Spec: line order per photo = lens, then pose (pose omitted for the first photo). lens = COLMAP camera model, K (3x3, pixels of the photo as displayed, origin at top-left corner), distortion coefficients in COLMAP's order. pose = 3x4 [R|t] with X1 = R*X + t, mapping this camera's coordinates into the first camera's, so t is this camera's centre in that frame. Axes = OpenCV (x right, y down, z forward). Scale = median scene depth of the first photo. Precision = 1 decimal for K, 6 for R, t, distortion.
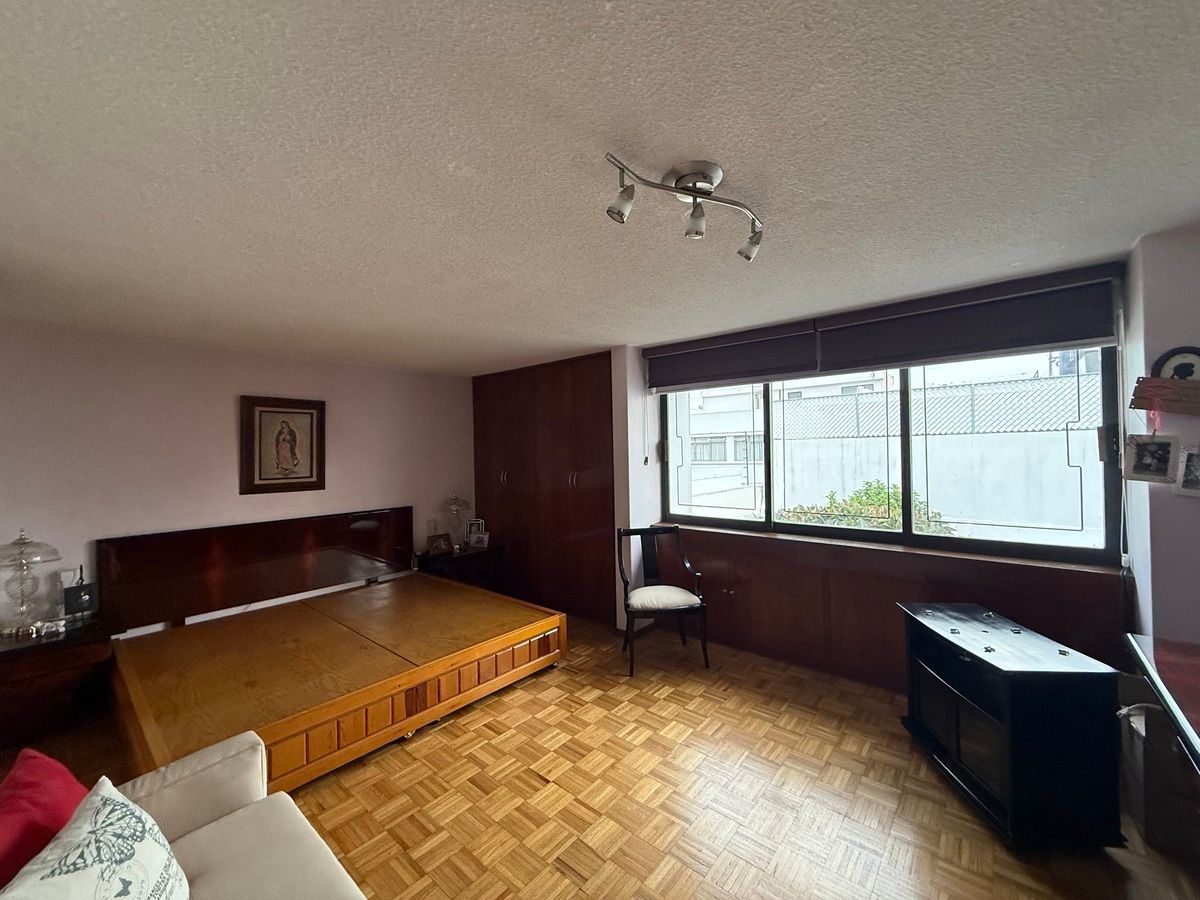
lens RADIAL K [[477.6, 0, 600.0], [0, 477.6, 450.0], [0, 0, 1]] dist [-0.007952, 0.000109]
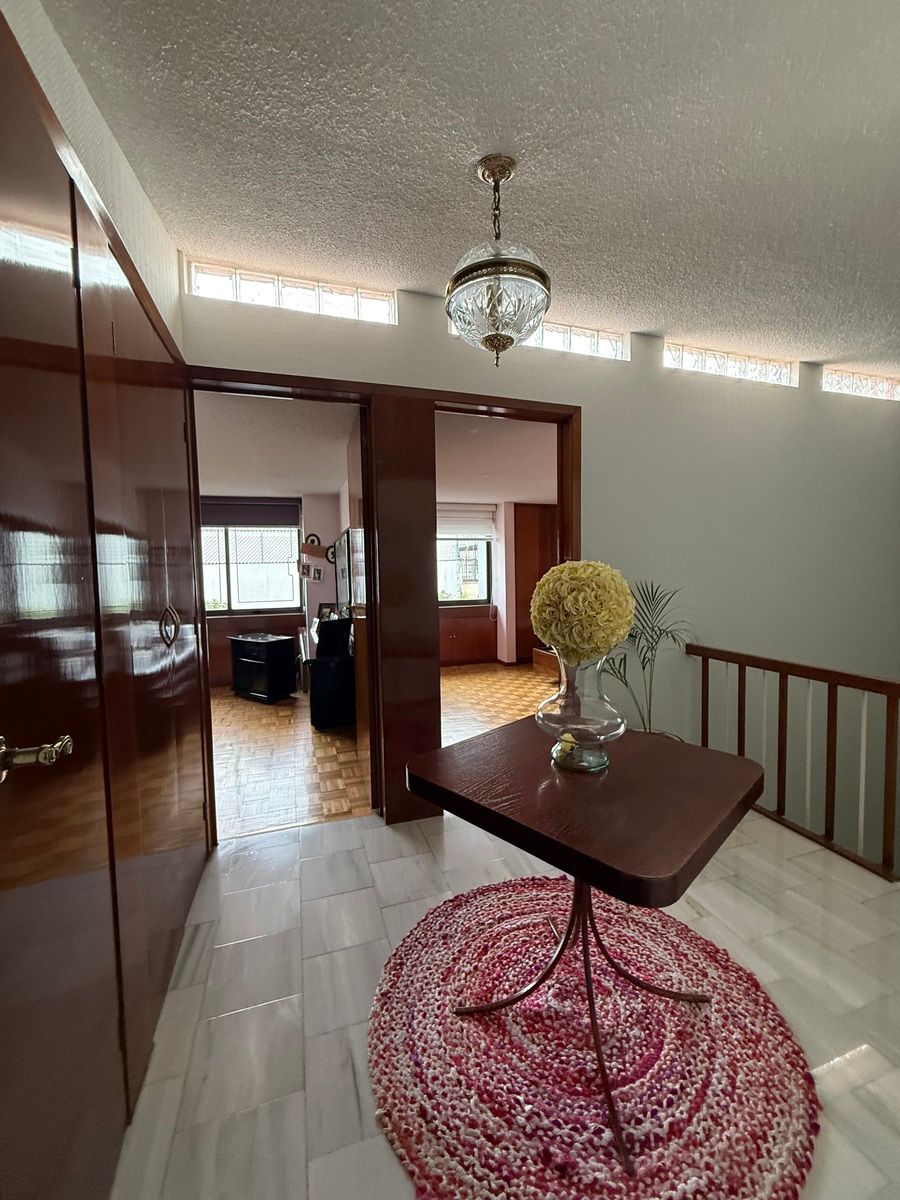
lens RADIAL K [[477.6, 0, 450.0], [0, 477.6, 600.0], [0, 0, 1]] dist [-0.007952, 0.000109]
pose [[0.524600, -0.035576, 0.850605, -0.559129], [0.008345, 0.999293, 0.036648, 0.062216], [-0.851308, -0.012128, 0.524526, -0.823218]]
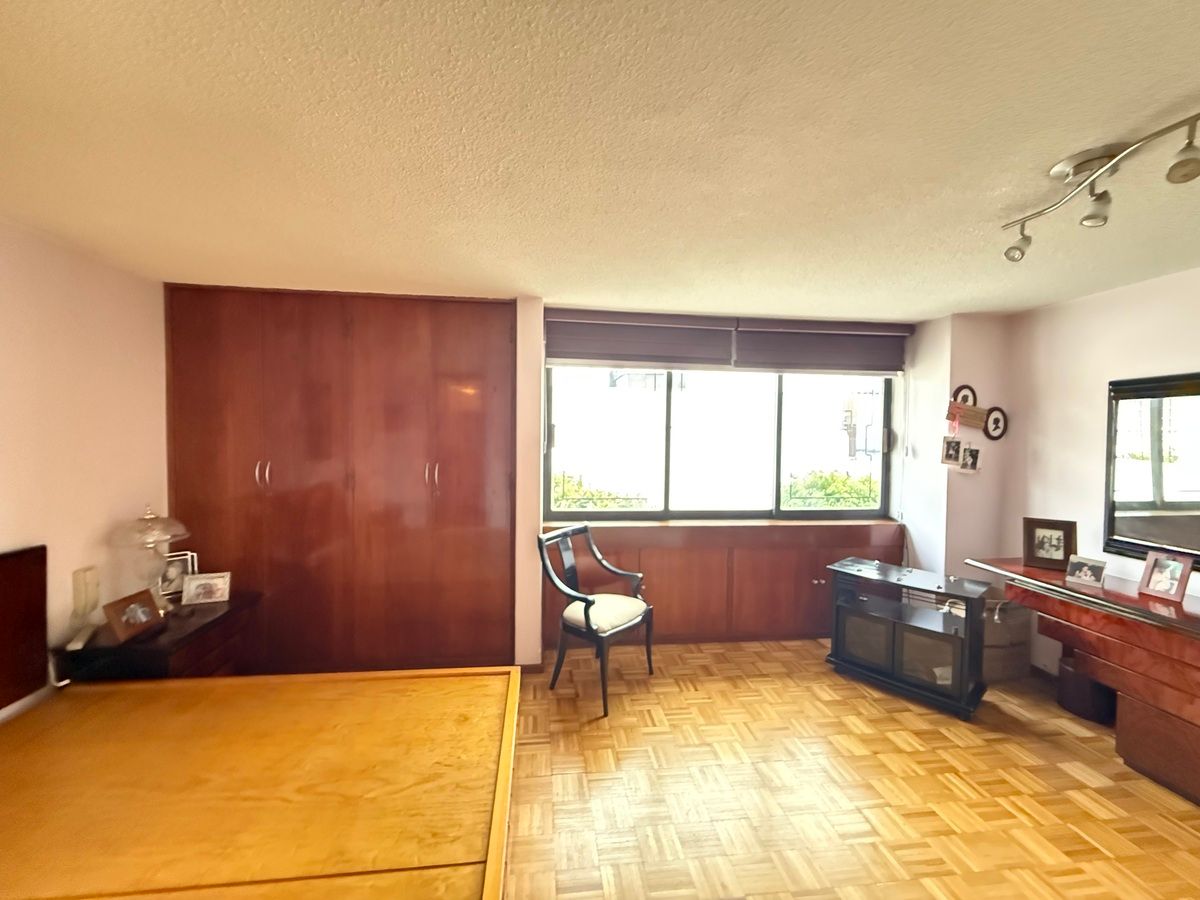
lens RADIAL K [[477.6, 0, 600.0], [0, 477.6, 450.0], [0, 0, 1]] dist [-0.007952, 0.000109]
pose [[0.679545, 0.002371, 0.733630, -0.529911], [-0.028049, 0.999348, 0.022751, 0.006762], [-0.733097, -0.036038, 0.679168, 0.473100]]
